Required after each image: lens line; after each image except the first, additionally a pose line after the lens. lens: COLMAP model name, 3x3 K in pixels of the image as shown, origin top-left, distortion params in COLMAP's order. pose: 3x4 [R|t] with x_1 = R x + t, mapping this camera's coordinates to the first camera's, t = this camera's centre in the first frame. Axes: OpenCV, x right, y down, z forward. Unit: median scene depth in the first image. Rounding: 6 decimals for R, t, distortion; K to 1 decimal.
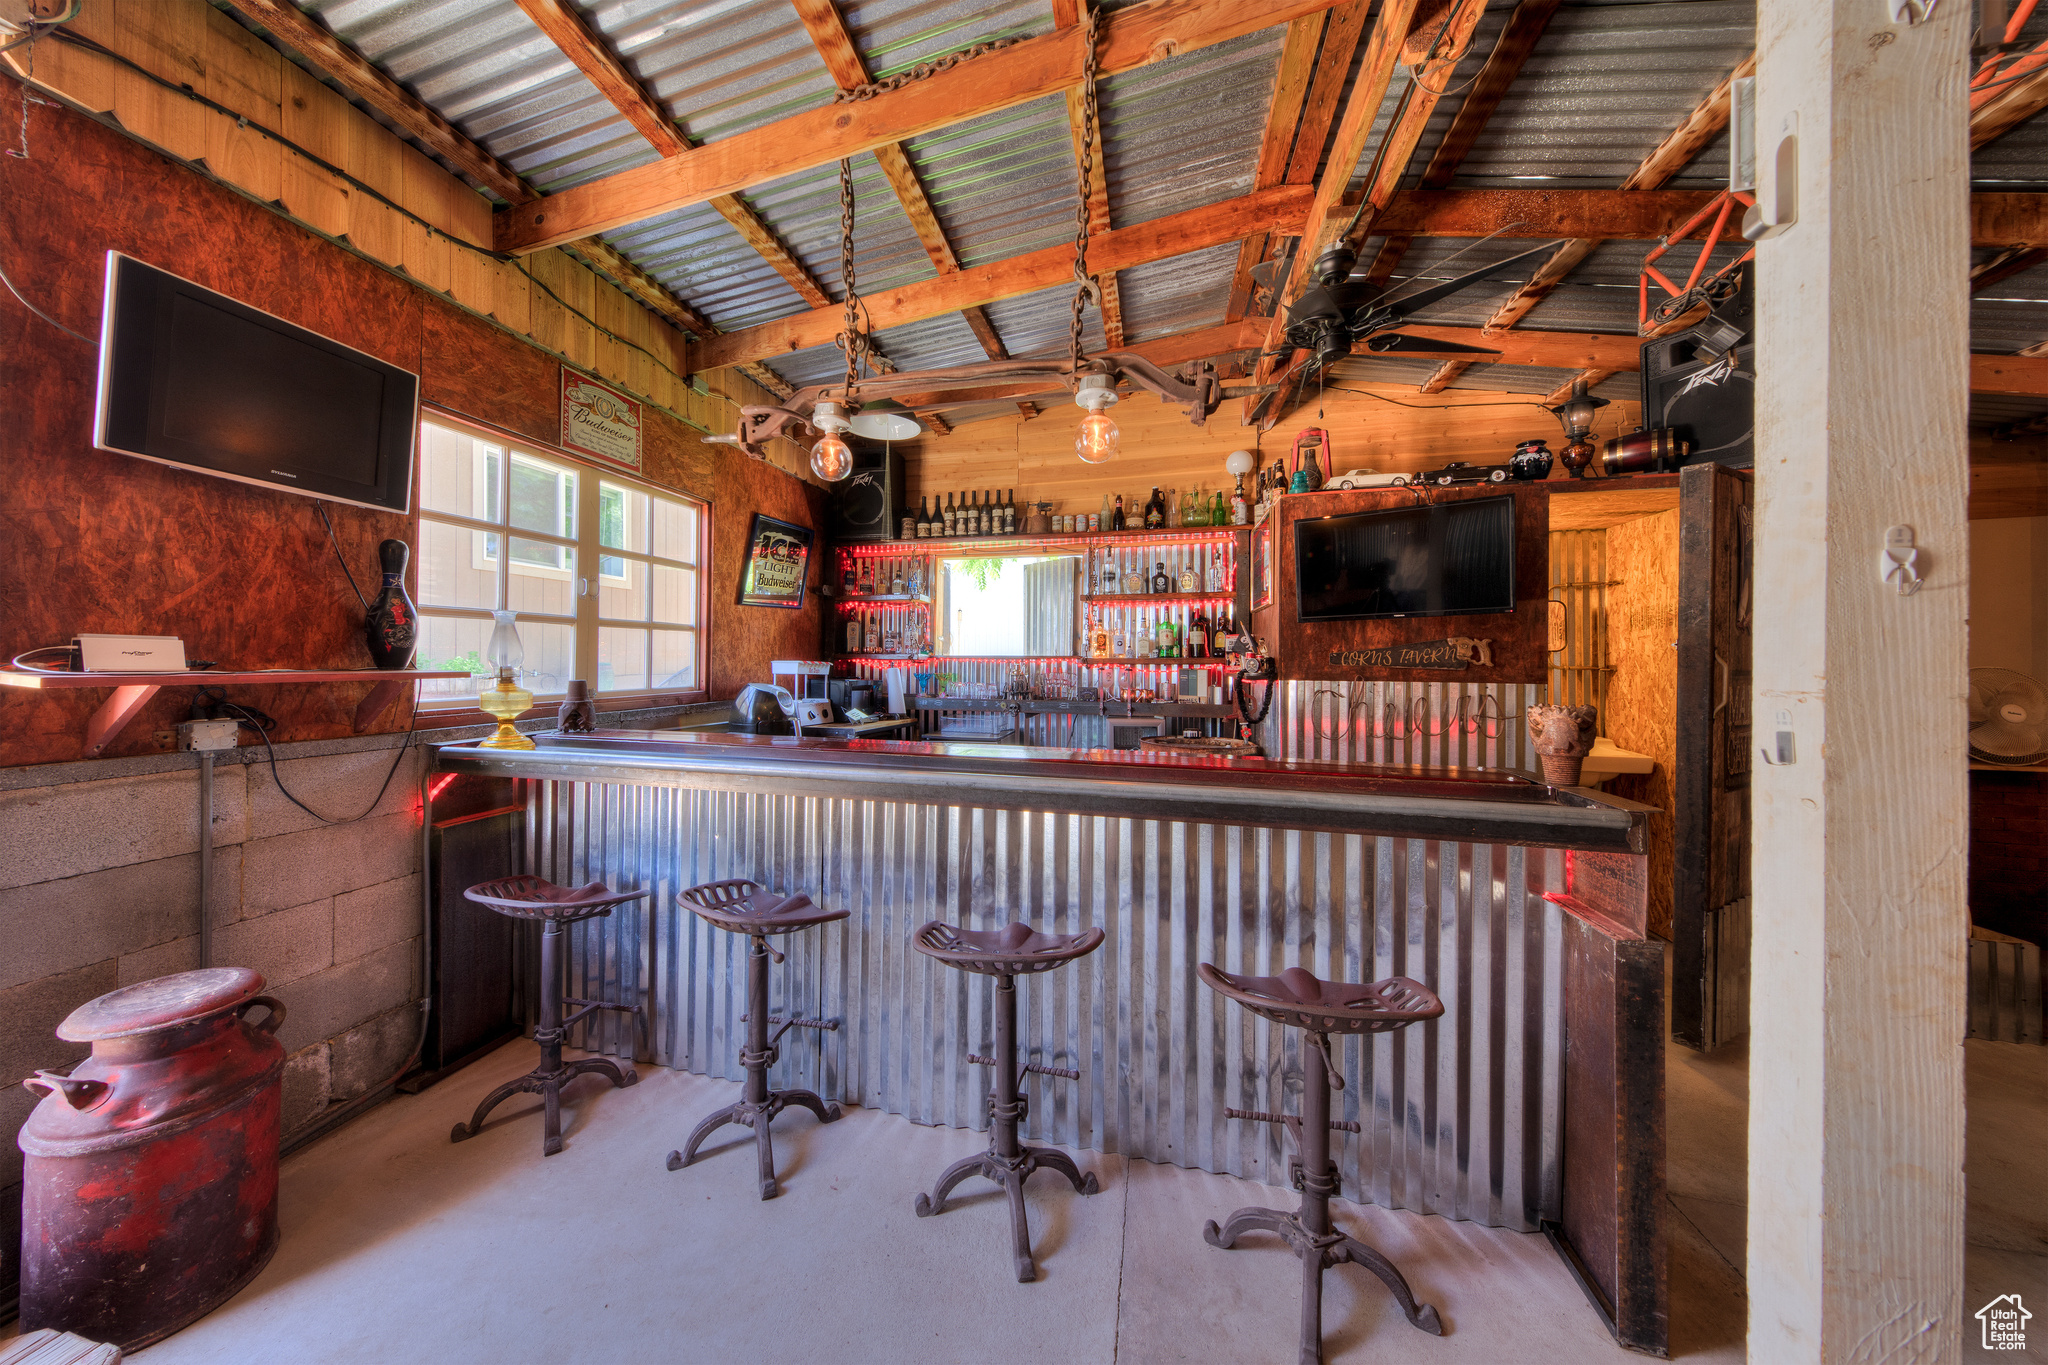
lens RADIAL K [[668.7, 0, 984.2], [0, 668.7, 660.0], [0, 0, 1]] dist [0.000949, 0.000030]
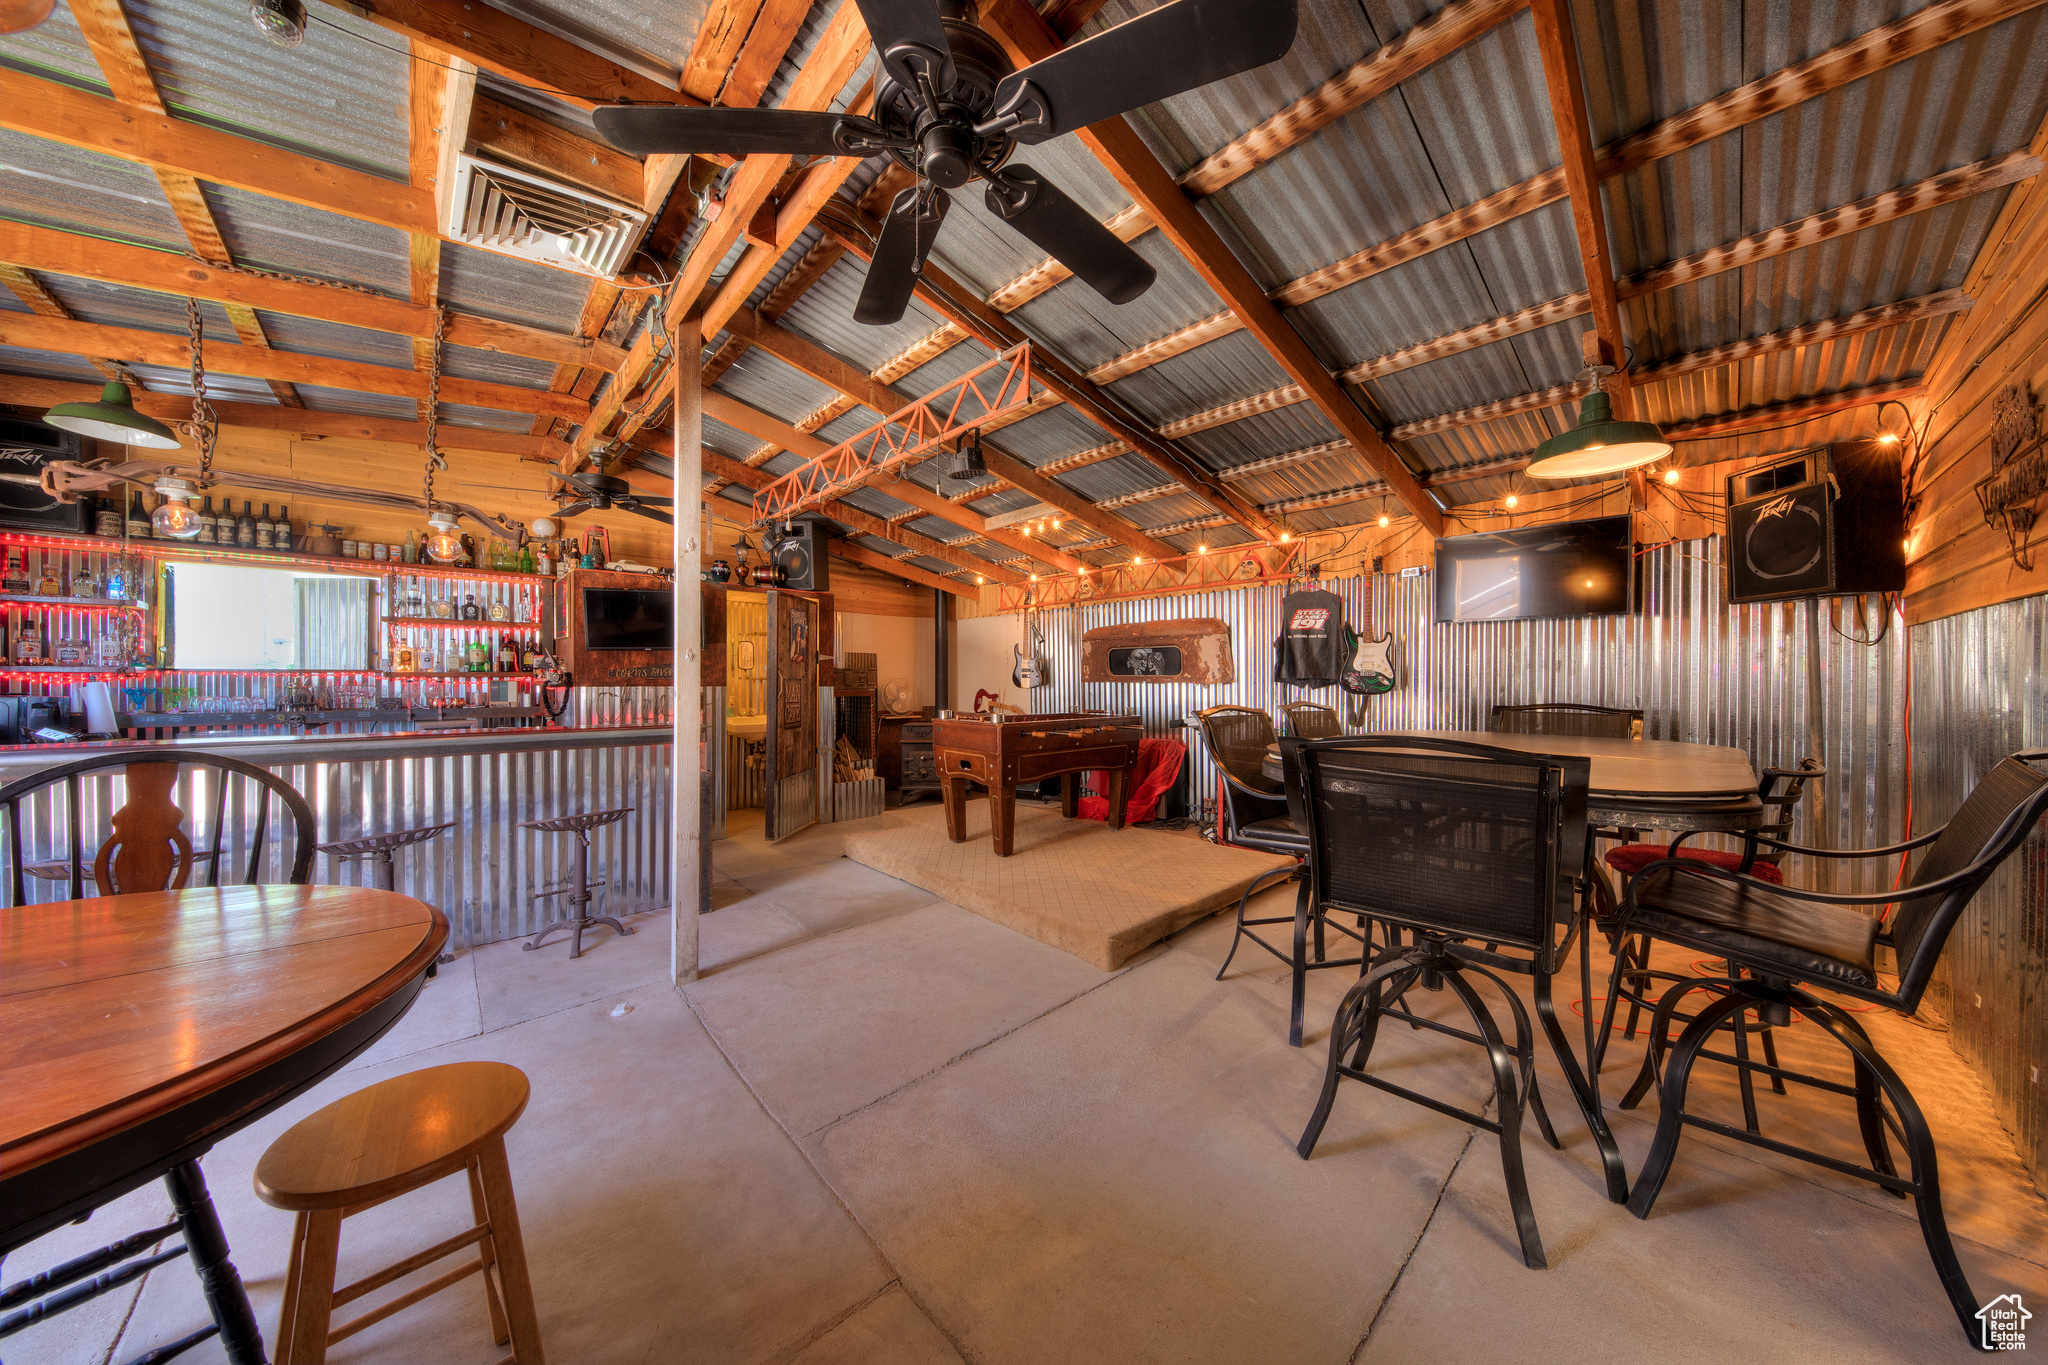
lens RADIAL K [[643.3, 0, 1024.0], [0, 643.3, 682.5], [0, 0, 1]] dist [0.007330, -0.004994]
pose [[0.543504, -0.009377, 0.839354, -0.189466], [-0.002458, 0.999916, 0.012762, -0.001367], [-0.839403, -0.008999, 0.543435, -0.527639]]
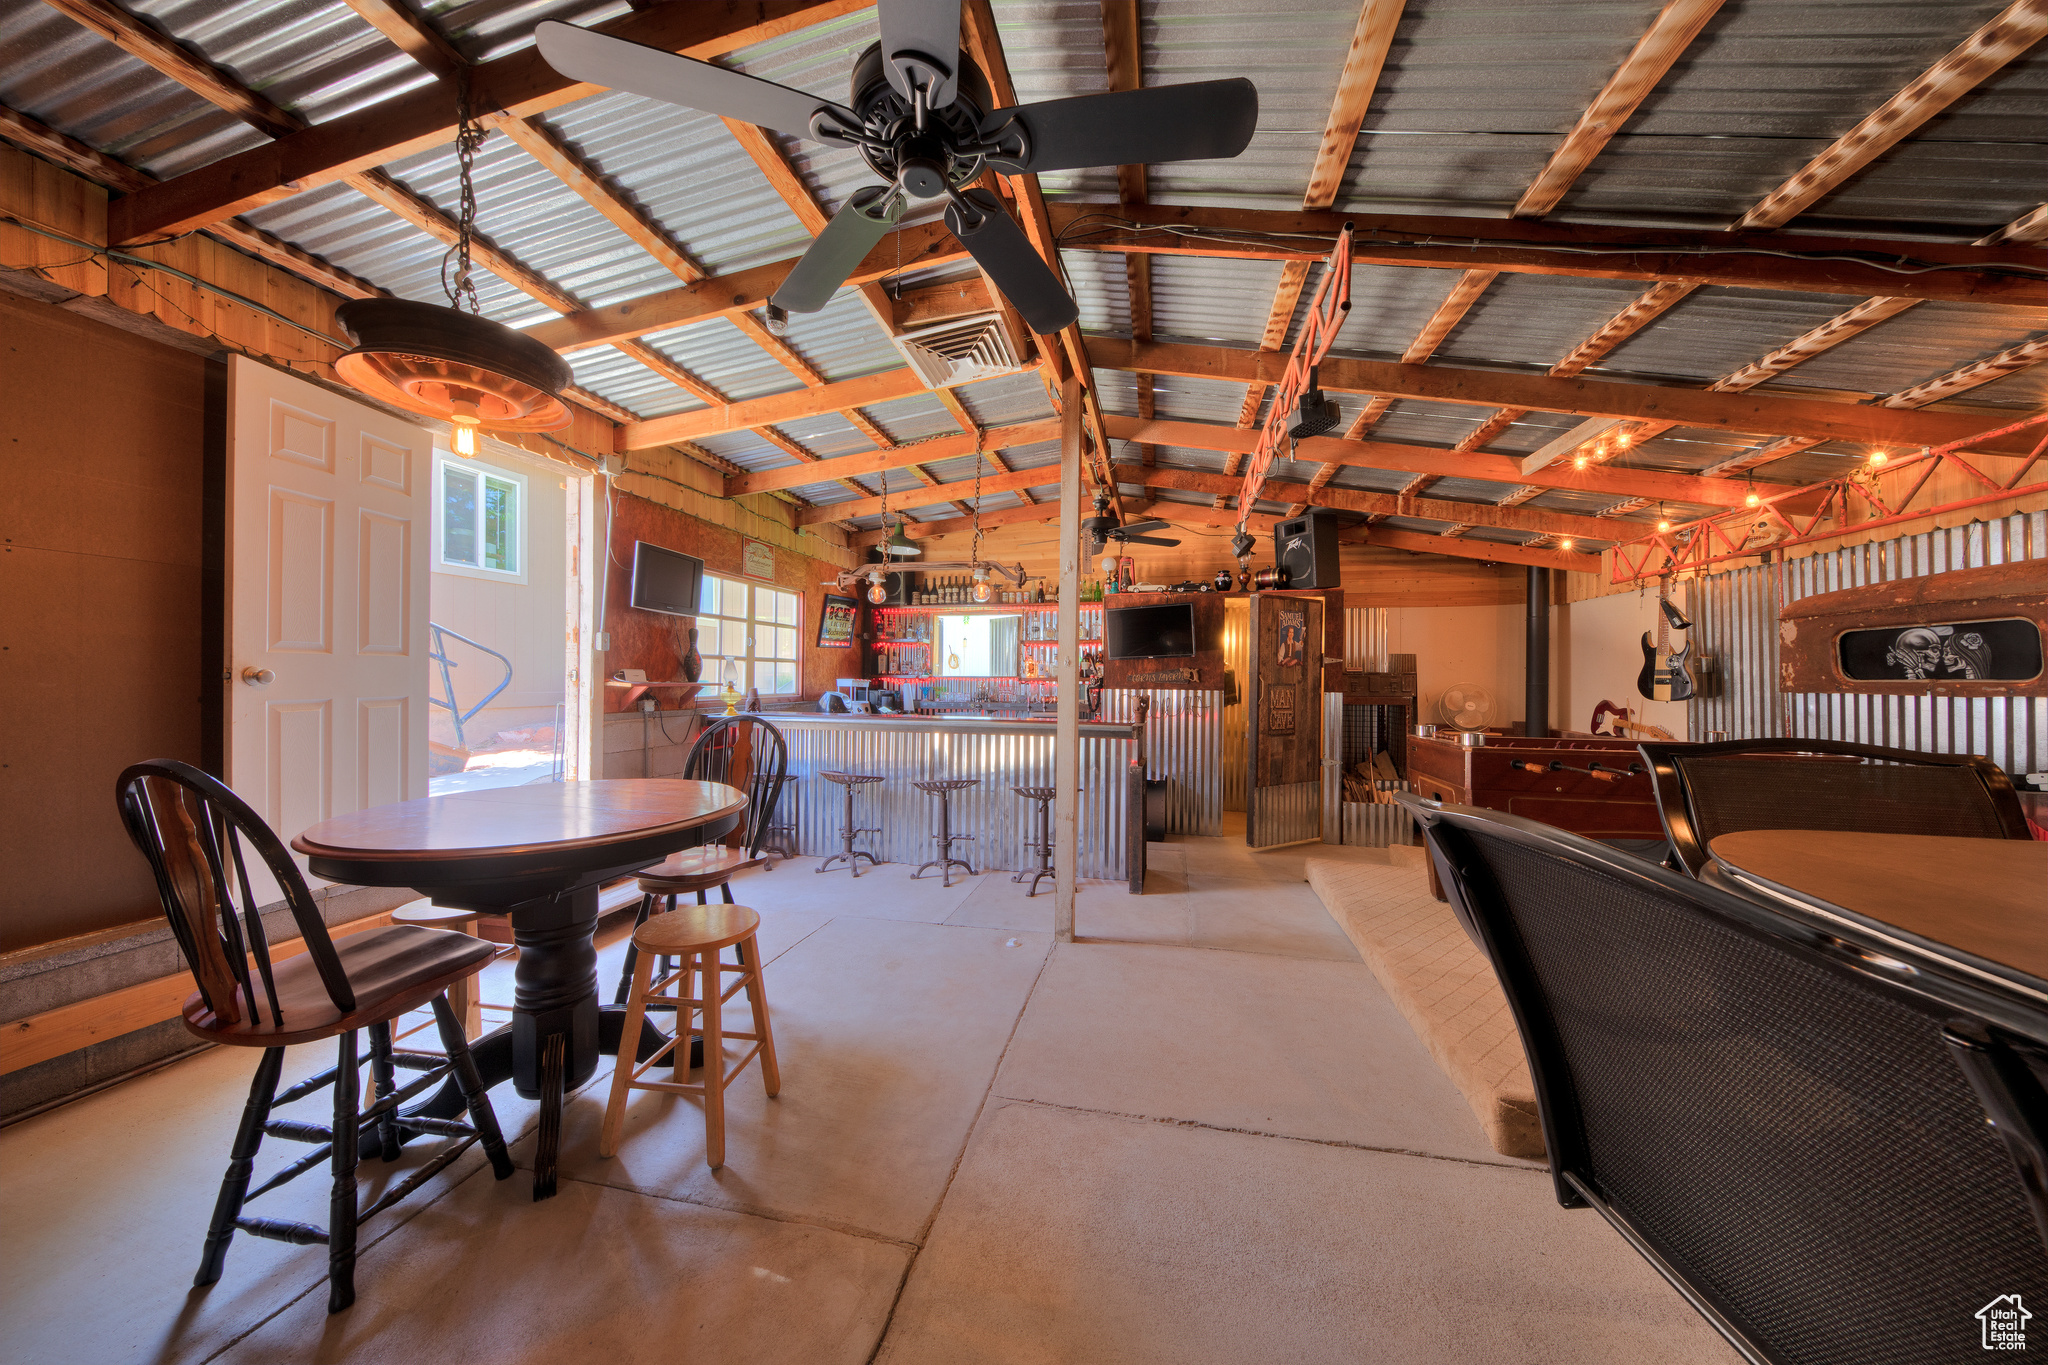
lens RADIAL K [[643.3, 0, 1024.0], [0, 643.3, 682.5], [0, 0, 1]] dist [0.007330, -0.004994]
pose [[0.999424, 0.001569, 0.033886, 0.108565], [-0.001754, 0.999984, 0.005444, 0.000781], [-0.033877, -0.005501, 0.999411, -0.652756]]
